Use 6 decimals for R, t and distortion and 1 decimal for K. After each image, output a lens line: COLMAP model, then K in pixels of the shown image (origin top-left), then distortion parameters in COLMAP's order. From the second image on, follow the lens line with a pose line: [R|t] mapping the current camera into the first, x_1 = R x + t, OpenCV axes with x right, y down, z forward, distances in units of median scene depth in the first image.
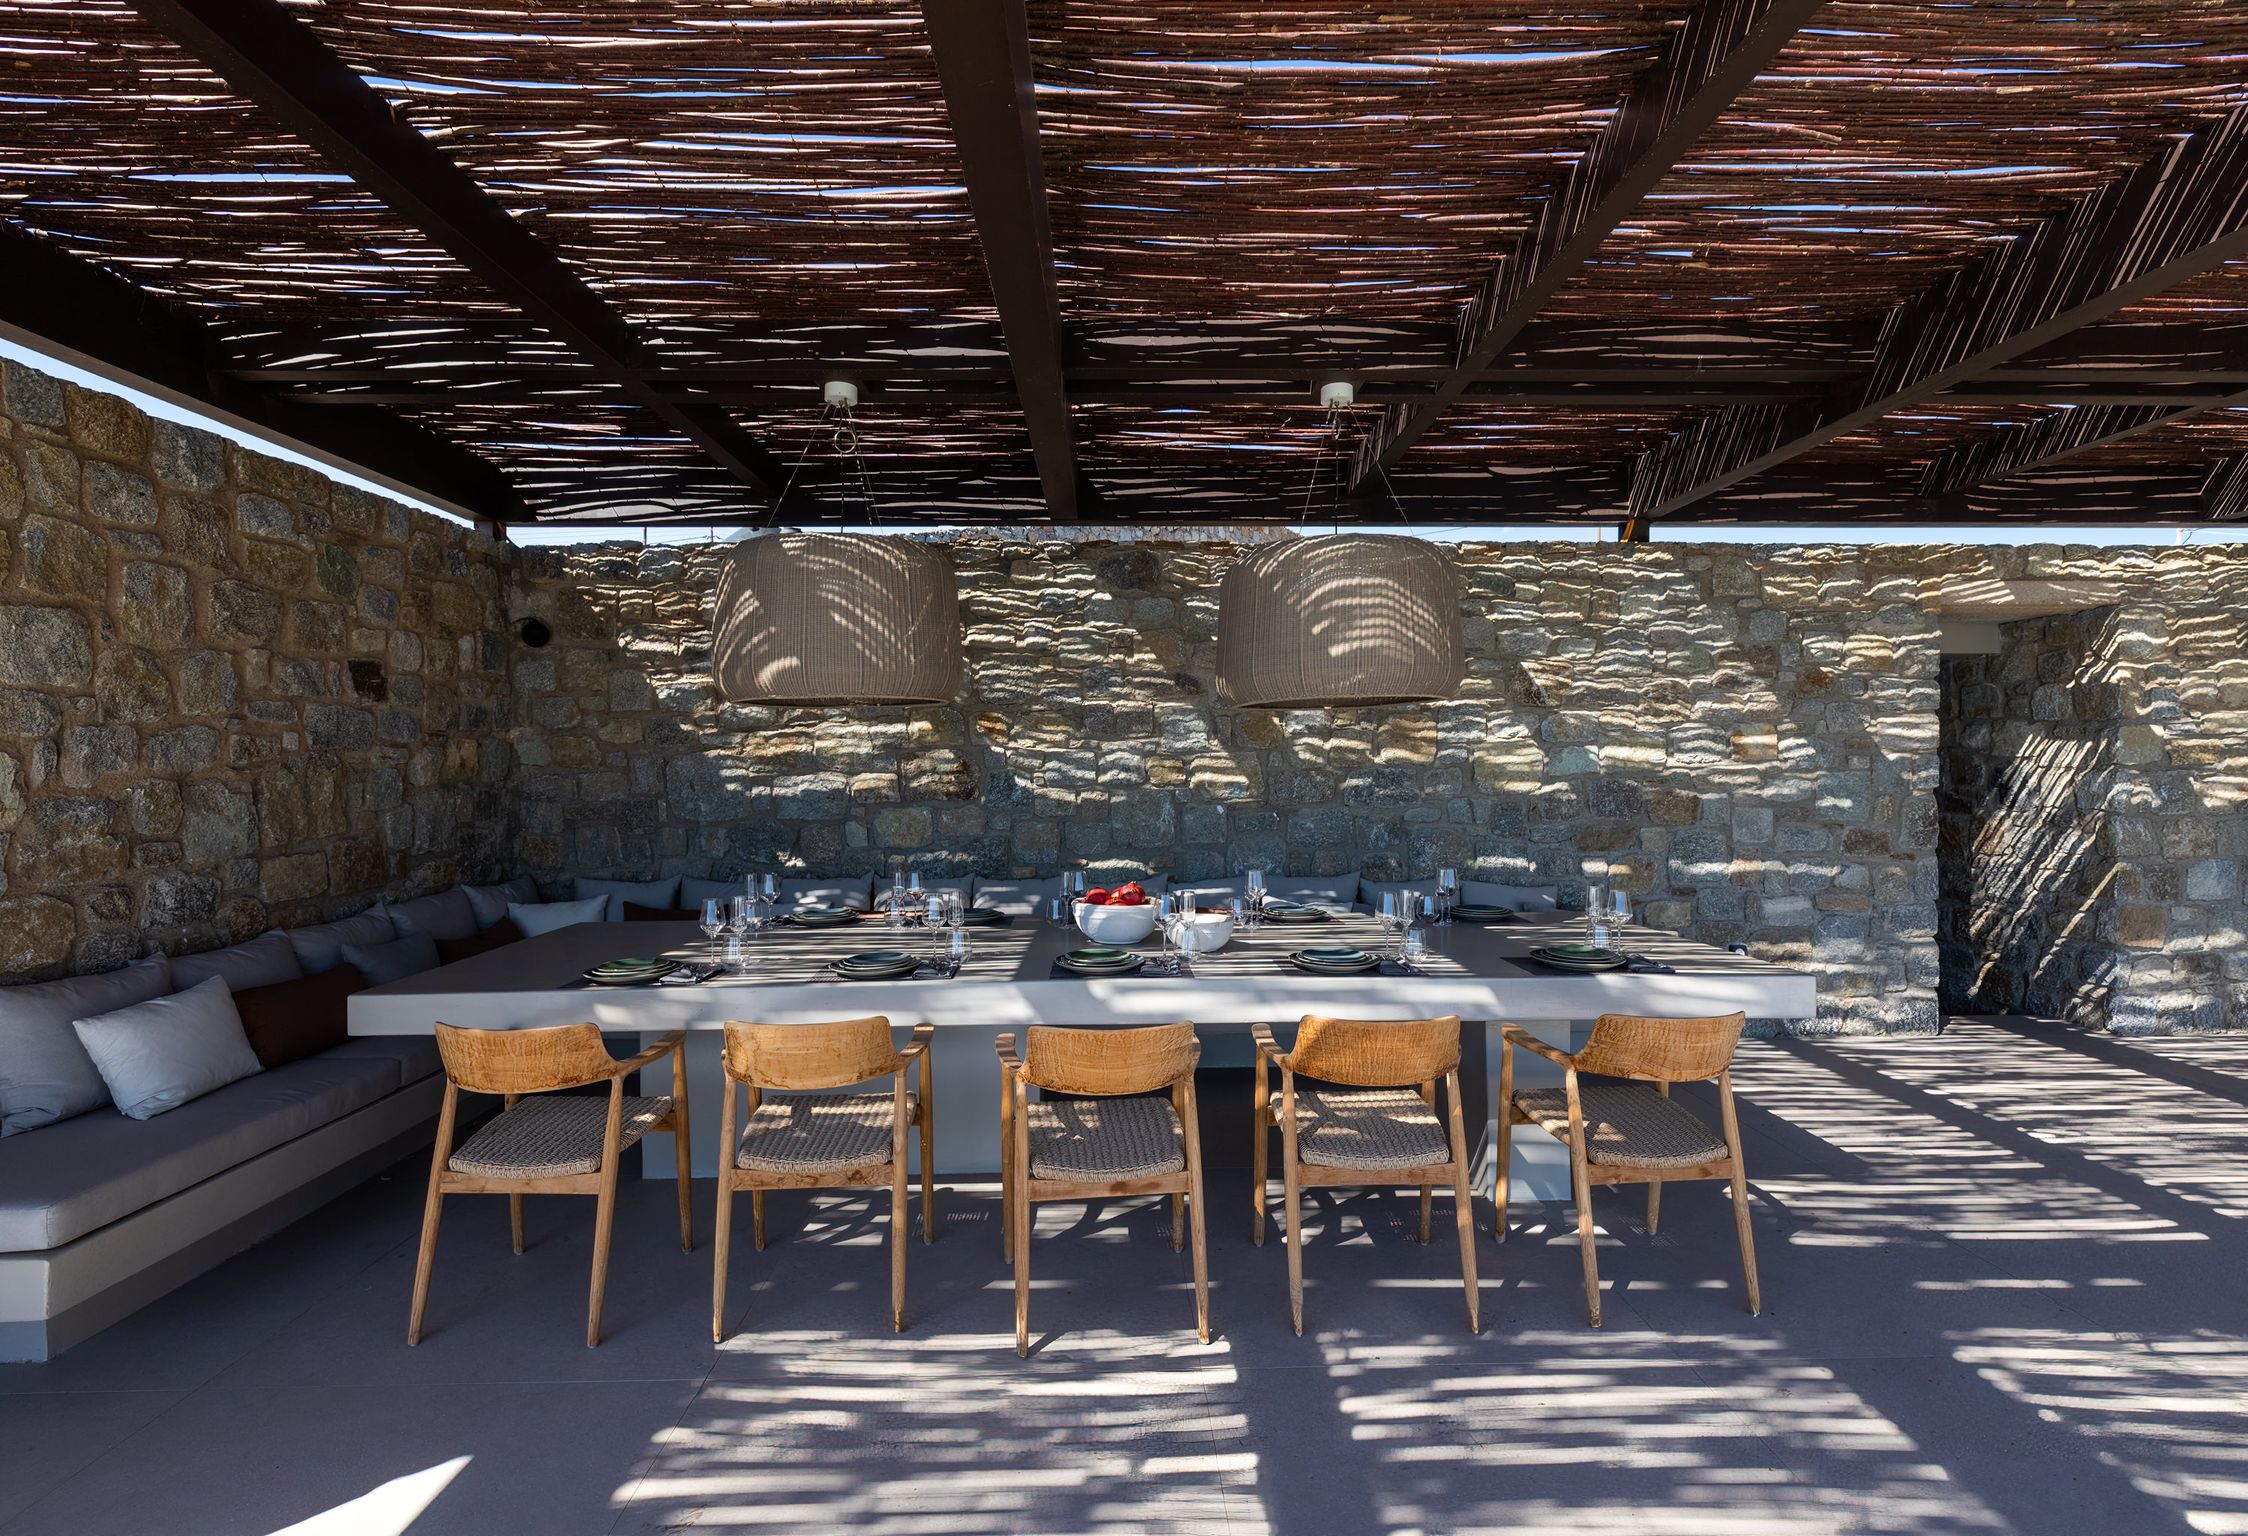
lens RADIAL K [[1006.2, 0, 1121.2], [0, 1006.2, 762.6], [0, 0, 1]] dist [-0.017005, 0.000396]
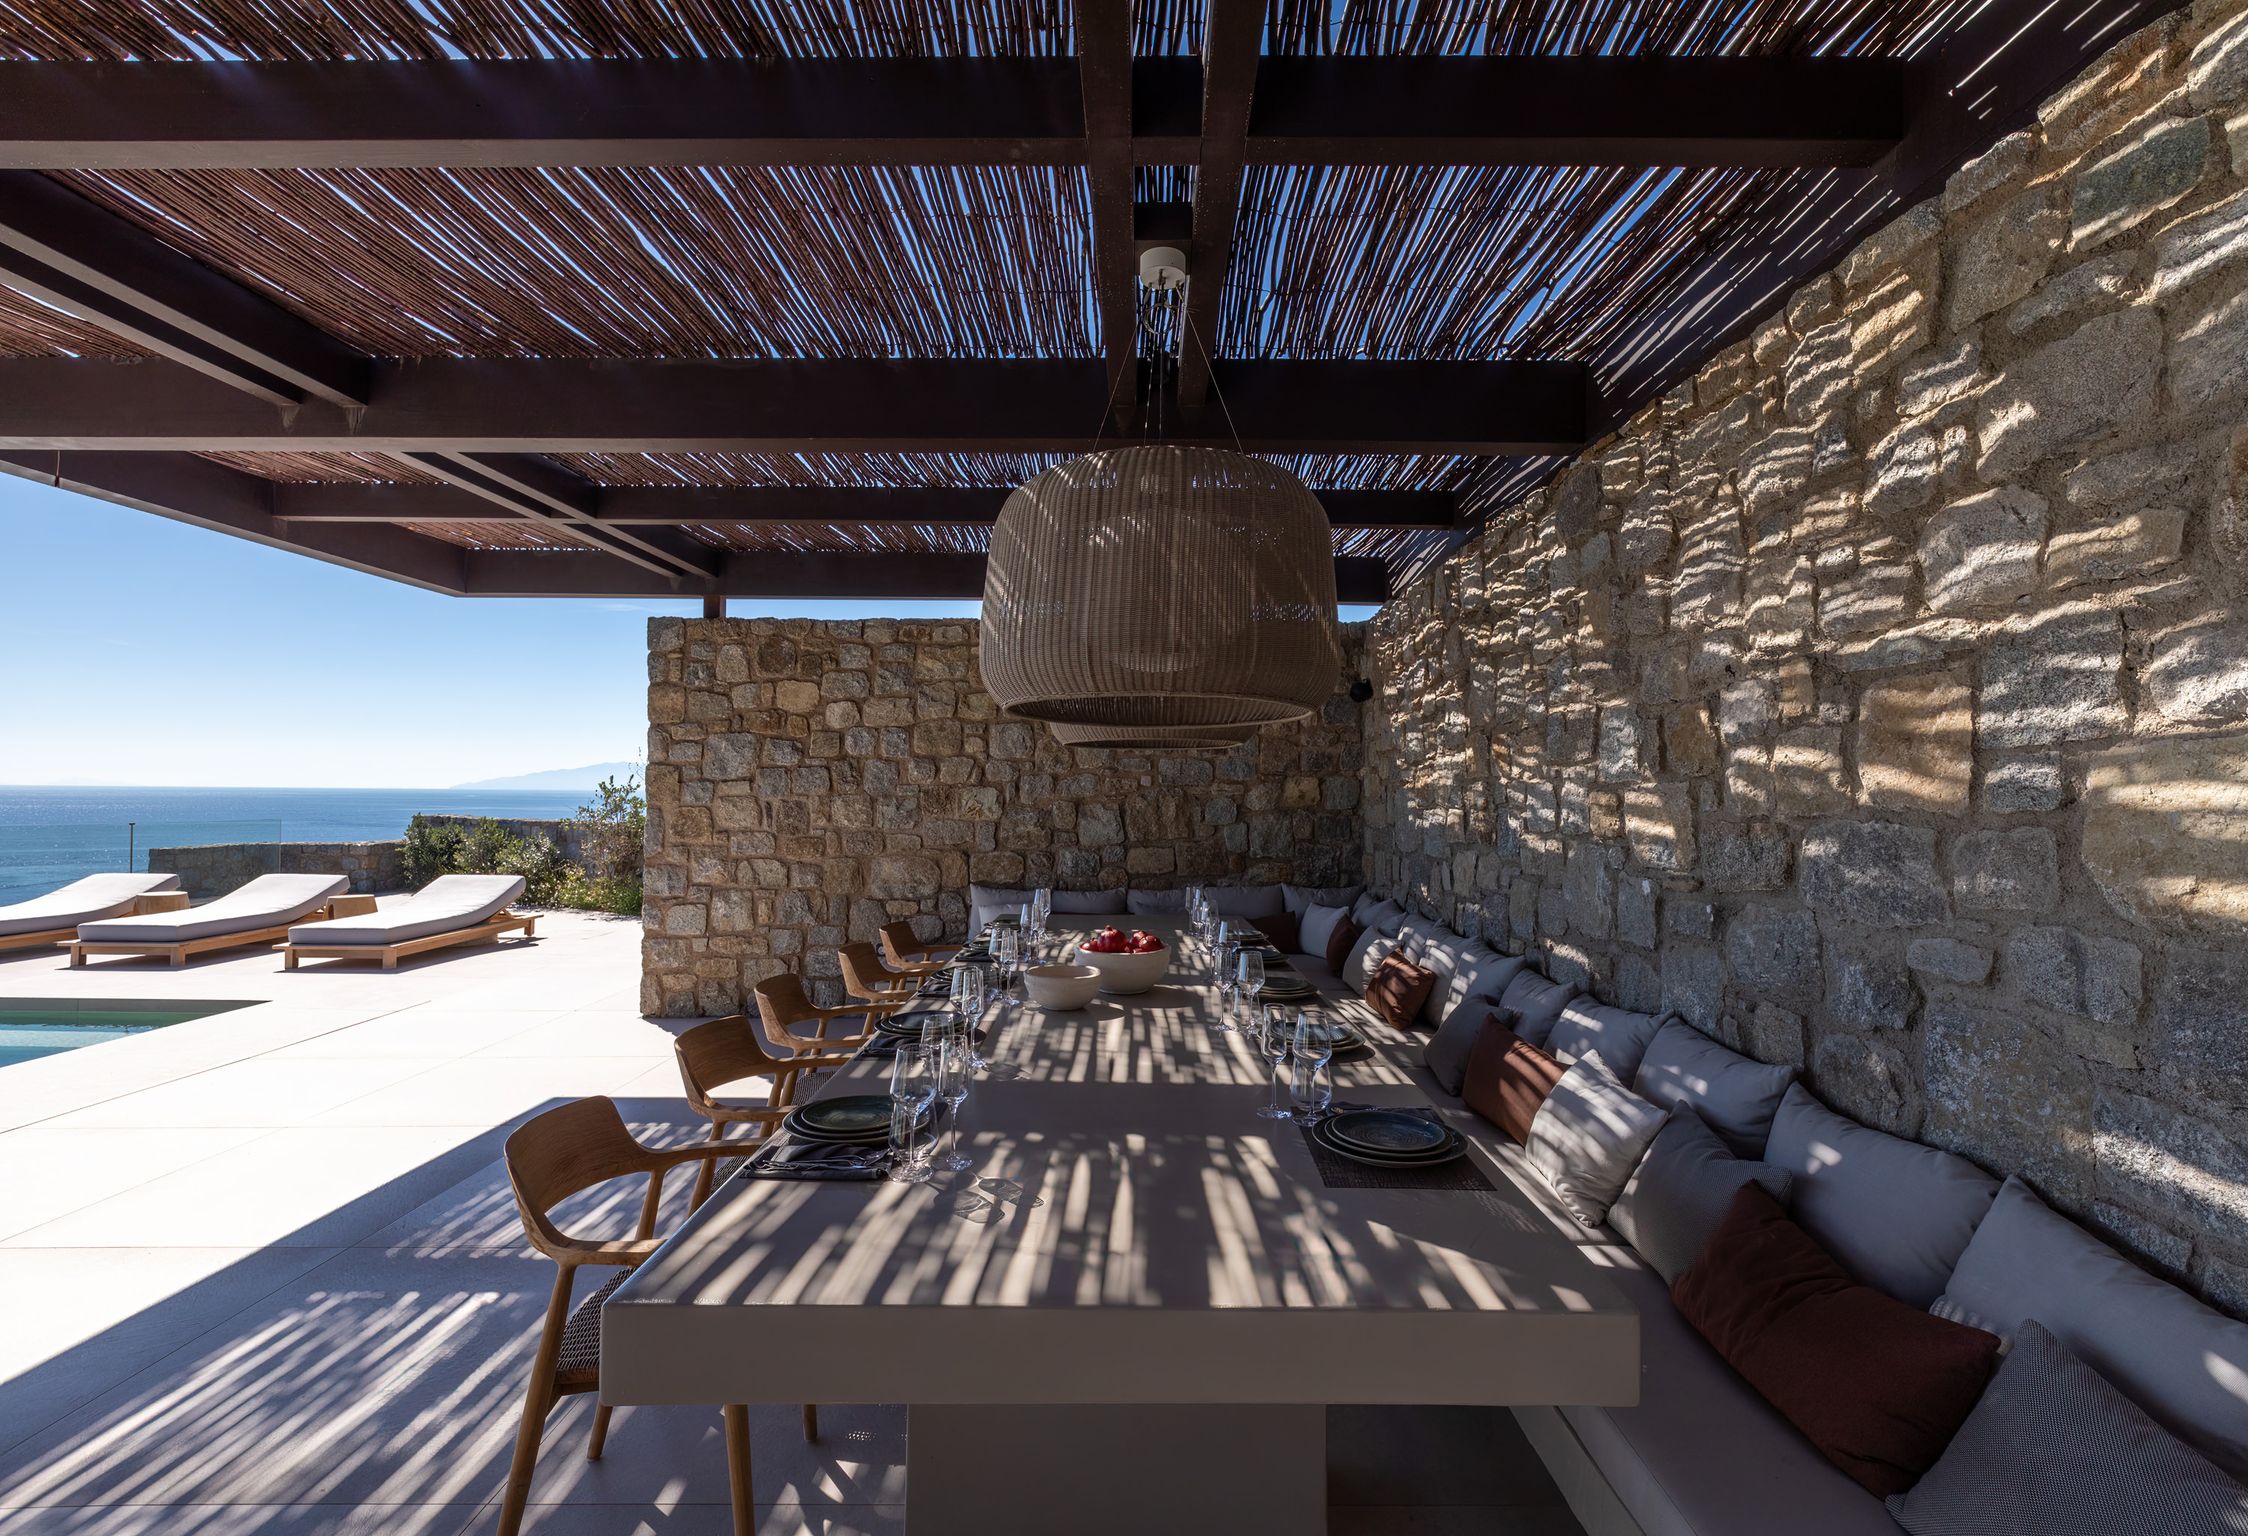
lens RADIAL K [[1006.2, 0, 1125.9], [0, 1006.2, 770.4], [0, 0, 1]] dist [-0.017005, 0.000396]
pose [[-0.023315, -0.020705, -0.999514, 0.686969], [-0.007579, 0.999760, -0.020533, -0.002687], [0.999699, 0.007096, -0.023466, 0.760568]]
